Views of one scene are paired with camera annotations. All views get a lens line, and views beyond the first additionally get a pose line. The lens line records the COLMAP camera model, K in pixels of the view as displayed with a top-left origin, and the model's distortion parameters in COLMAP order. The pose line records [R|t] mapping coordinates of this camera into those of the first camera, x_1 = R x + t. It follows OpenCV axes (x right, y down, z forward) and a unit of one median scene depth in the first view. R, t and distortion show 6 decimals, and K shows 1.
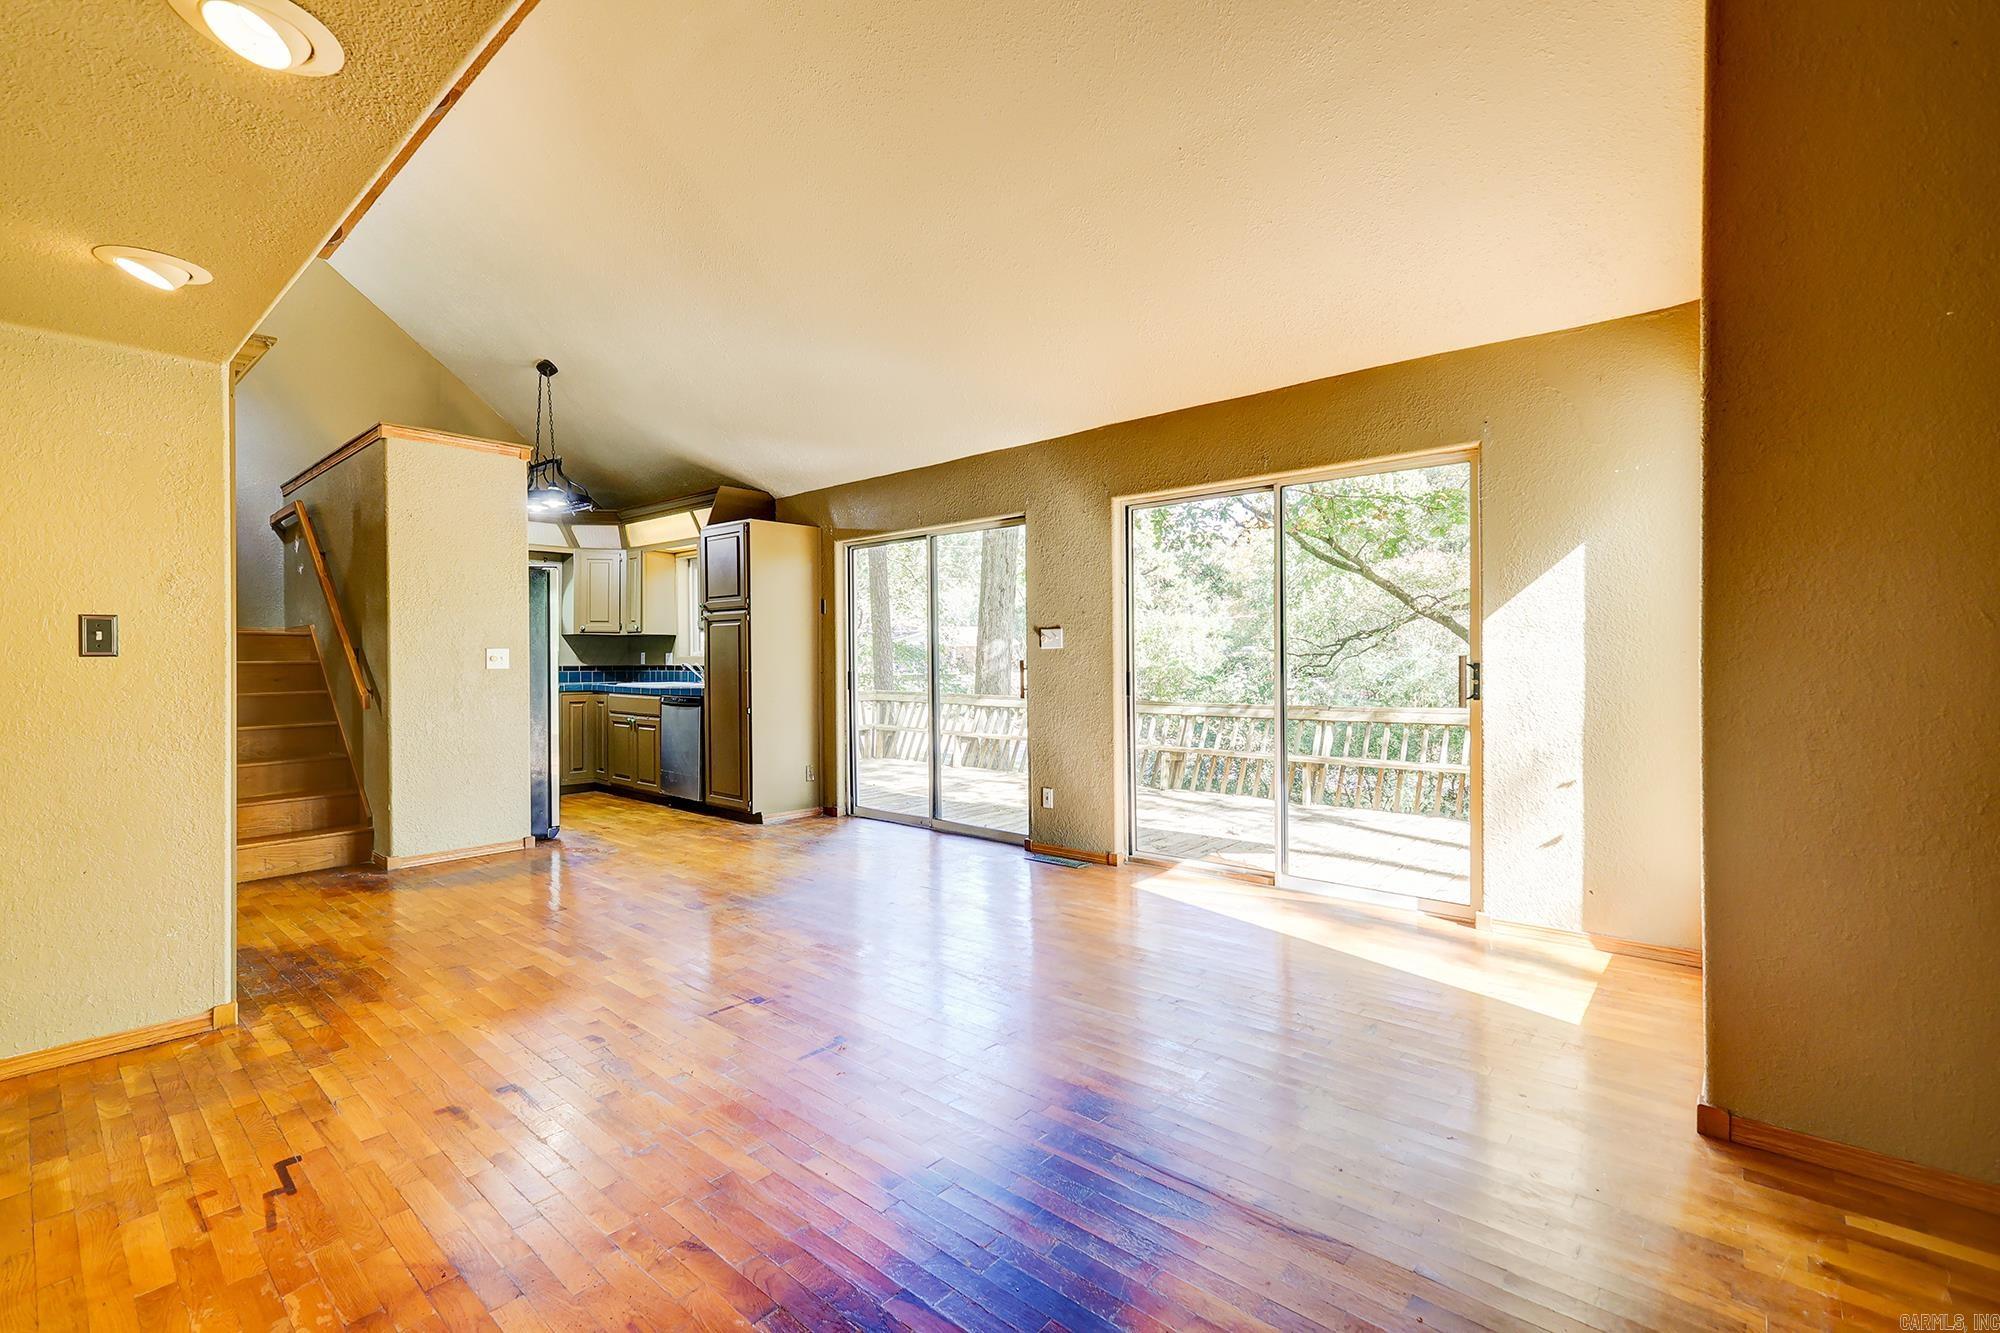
lens RADIAL K [[868.6, 0, 1006.2], [0, 868.6, 660.9], [0, 0, 1]] dist [0.003443, -0.000297]
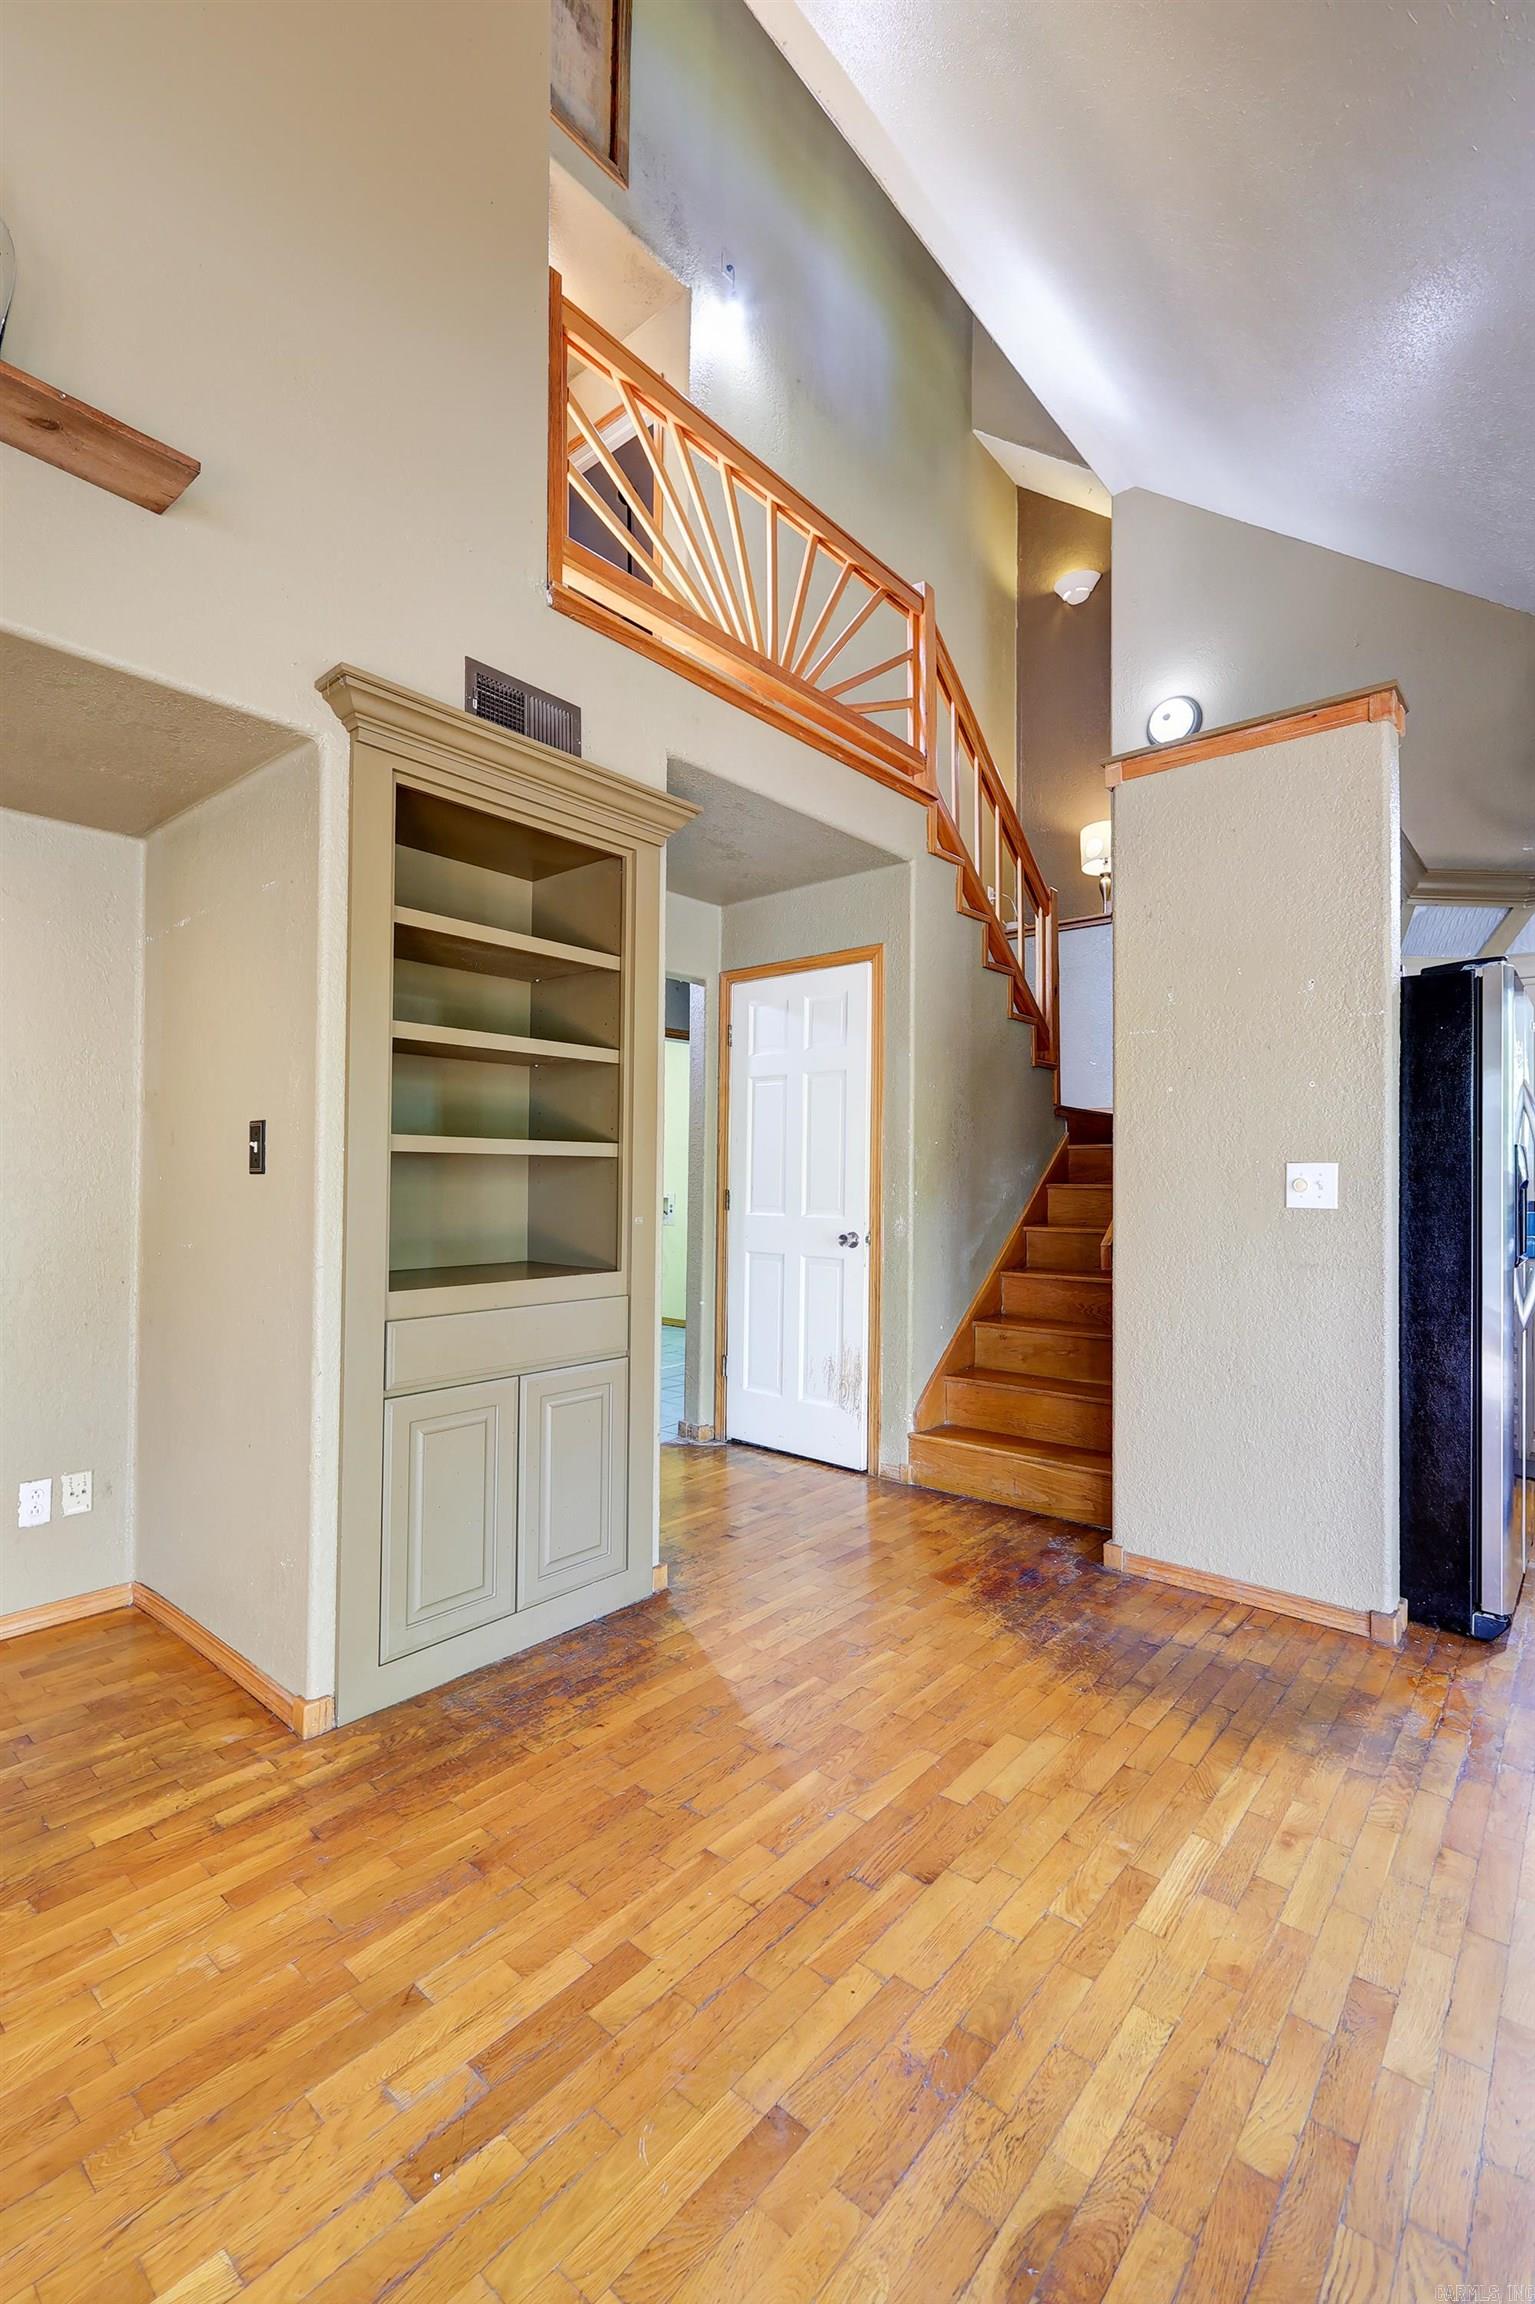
lens RADIAL K [[1000.7, 0, 773.3], [0, 1000.7, 1158.5], [0, 0, 1]] dist [0.003443, -0.000297]
pose [[0.005511, -0.012905, -0.999902, -0.069819], [-0.012913, 0.999832, -0.012976, -0.006113], [0.999901, 0.012984, 0.005343, 0.737140]]
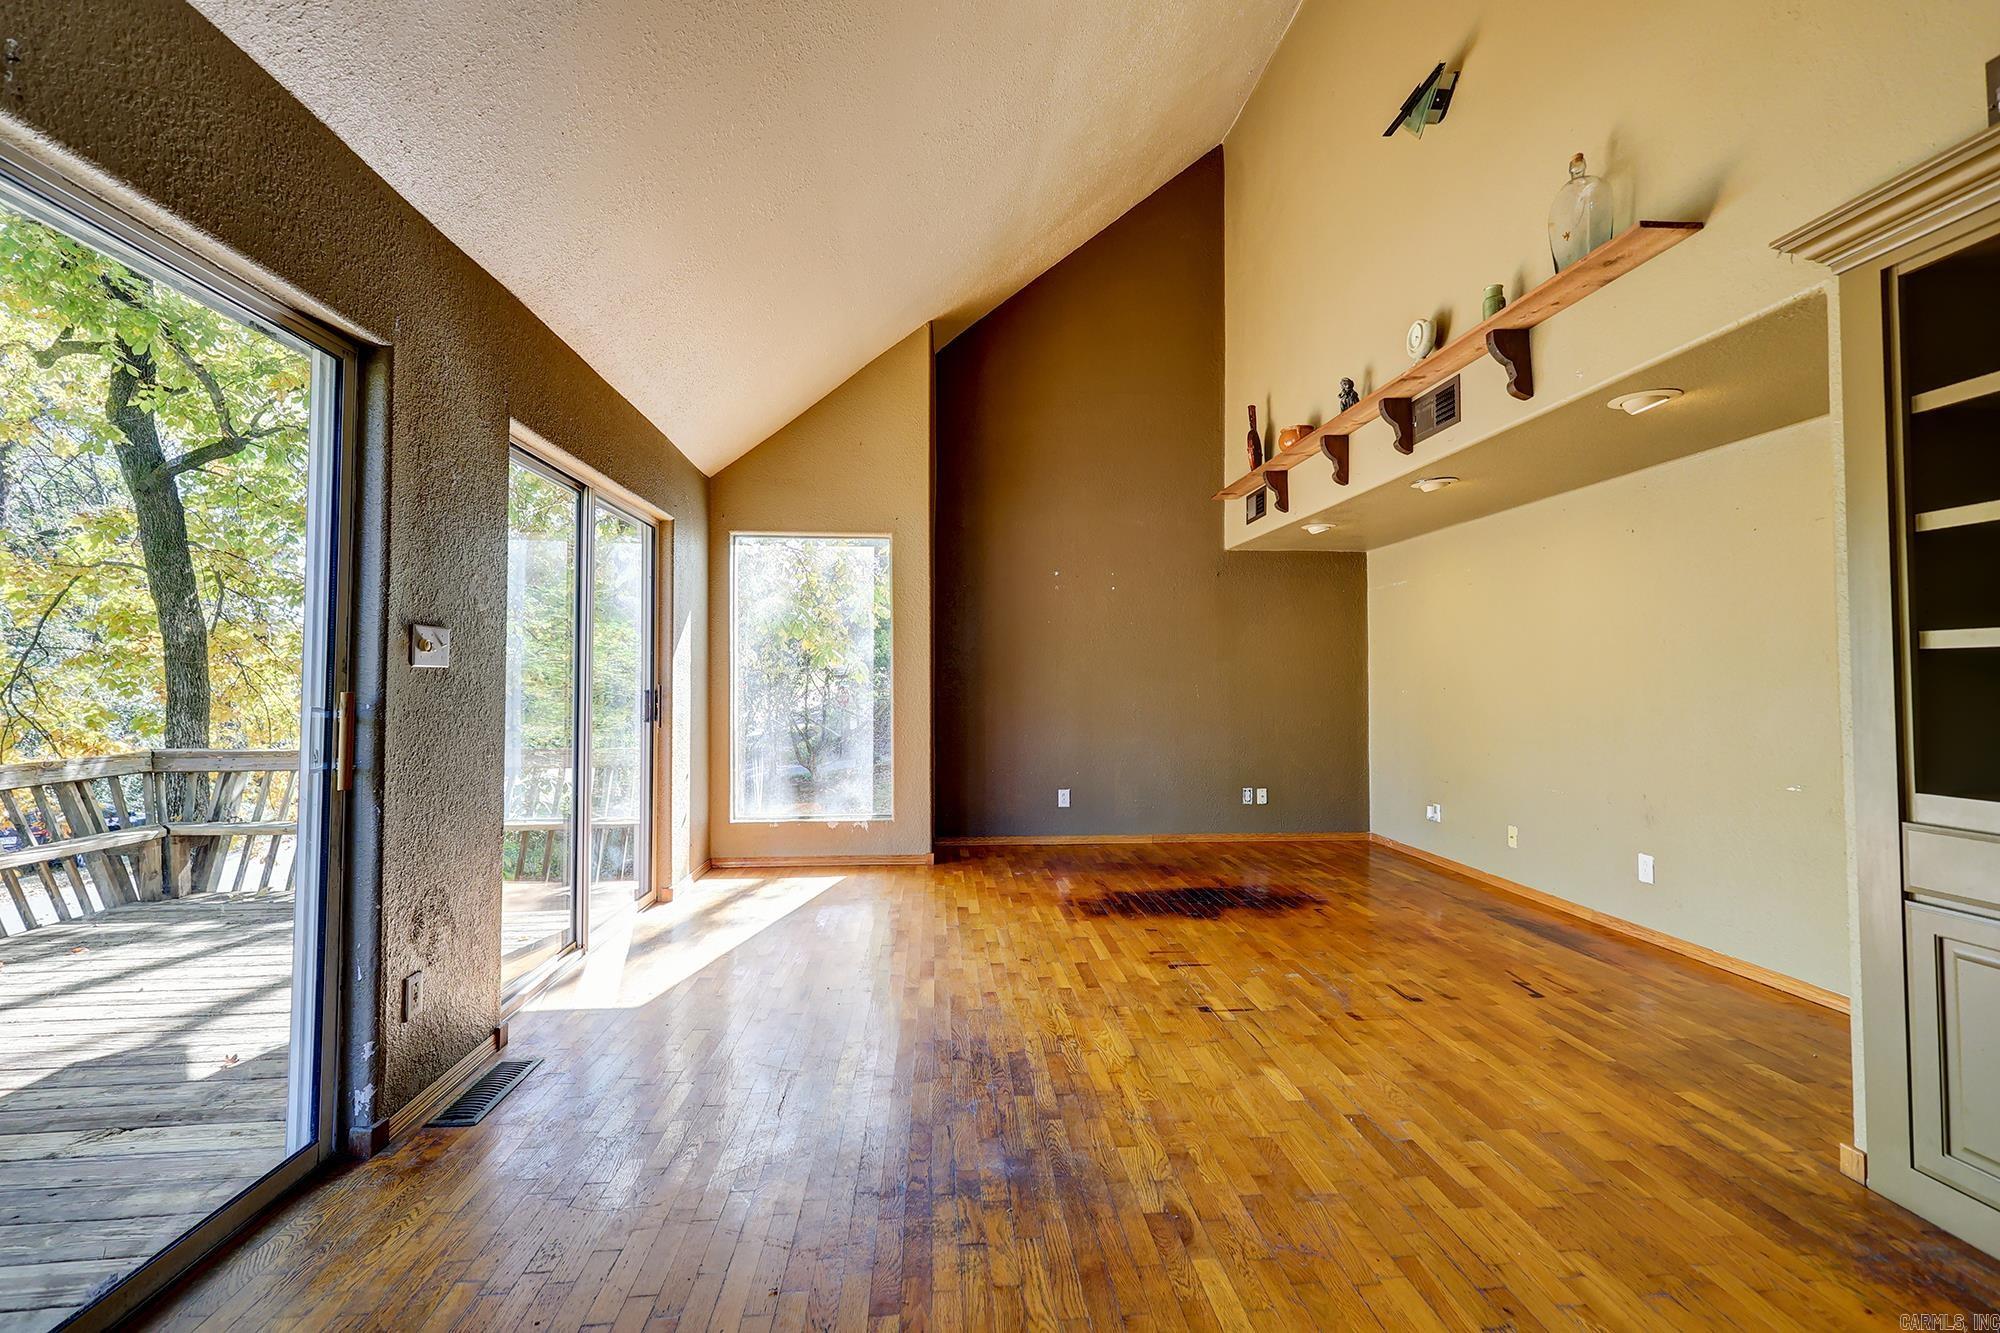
lens RADIAL K [[869.3, 0, 1006.4], [0, 869.3, 655.6], [0, 0, 1]] dist [0.000860, -0.000250]
pose [[-0.713379, 0.030814, 0.700101, -0.499375], [0.011906, 0.999422, -0.031856, -0.002038], [-0.700678, -0.014390, -0.713333, 1.113844]]
